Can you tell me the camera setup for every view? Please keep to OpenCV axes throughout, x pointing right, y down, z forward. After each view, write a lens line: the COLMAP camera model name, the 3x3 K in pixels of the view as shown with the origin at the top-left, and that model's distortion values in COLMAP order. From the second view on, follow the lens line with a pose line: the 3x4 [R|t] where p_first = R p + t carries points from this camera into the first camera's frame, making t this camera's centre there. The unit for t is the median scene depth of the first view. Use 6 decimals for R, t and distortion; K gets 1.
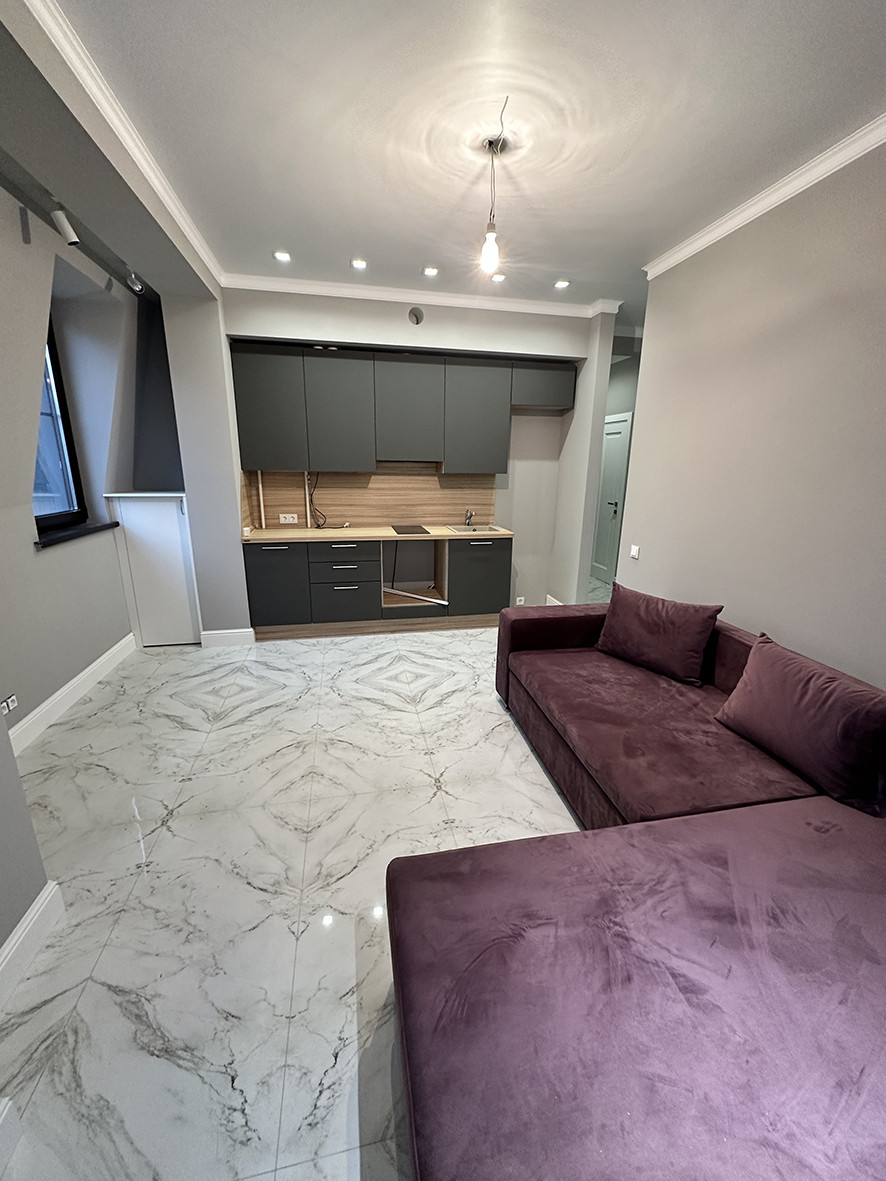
lens RADIAL K [[469.8, 0, 443.7], [0, 469.8, 590.8], [0, 0, 1]] dist [-0.001245, 0.000119]
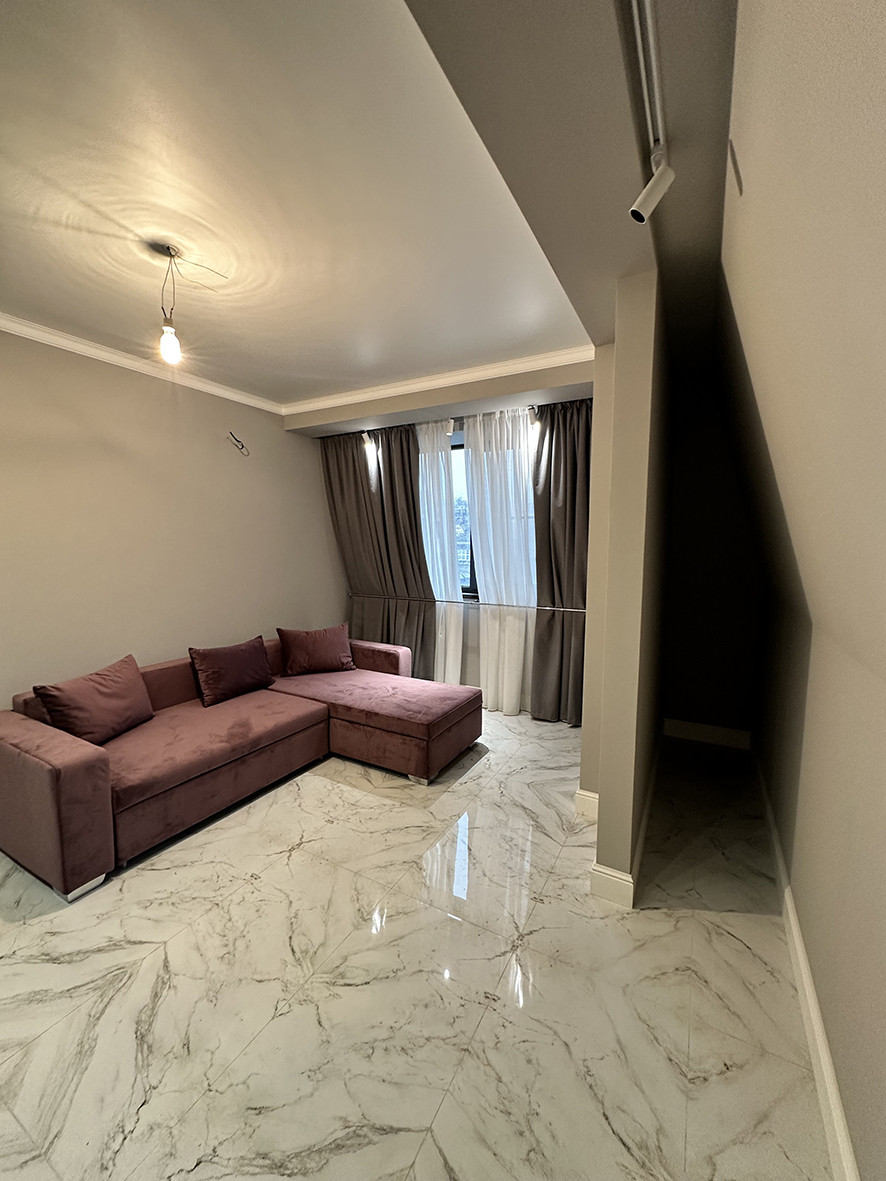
lens RADIAL K [[469.8, 0, 443.7], [0, 469.8, 590.8], [0, 0, 1]] dist [-0.001245, 0.000119]
pose [[-0.757577, -0.081427, 0.647648, -0.805832], [0.159493, 0.939024, 0.304625, -0.355950], [-0.632961, 0.334072, -0.698396, 1.192685]]
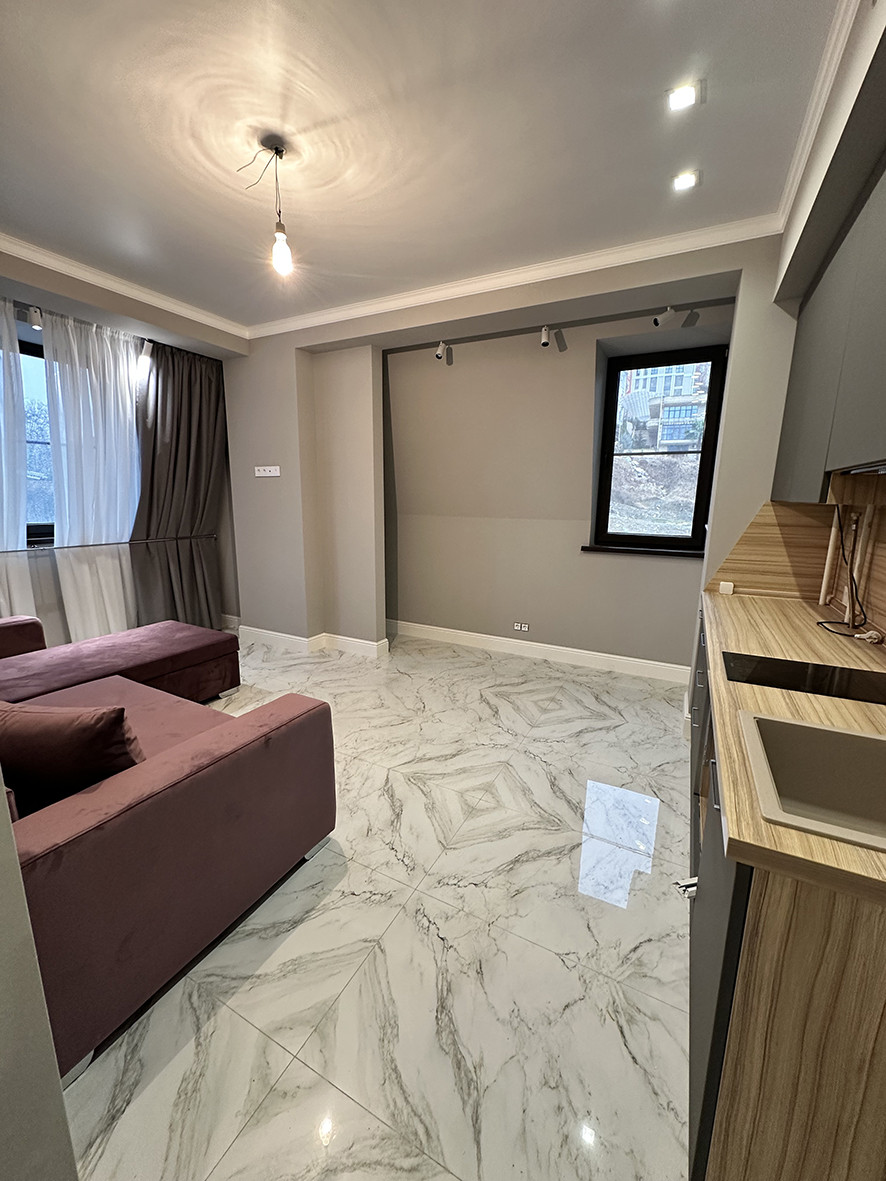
lens RADIAL K [[469.8, 0, 443.7], [0, 469.8, 590.8], [0, 0, 1]] dist [-0.001245, 0.000119]
pose [[-0.635871, 0.128977, -0.760942, 0.557926], [-0.225692, 0.911767, 0.343138, -0.399151], [0.738059, 0.389930, -0.550657, 1.617860]]
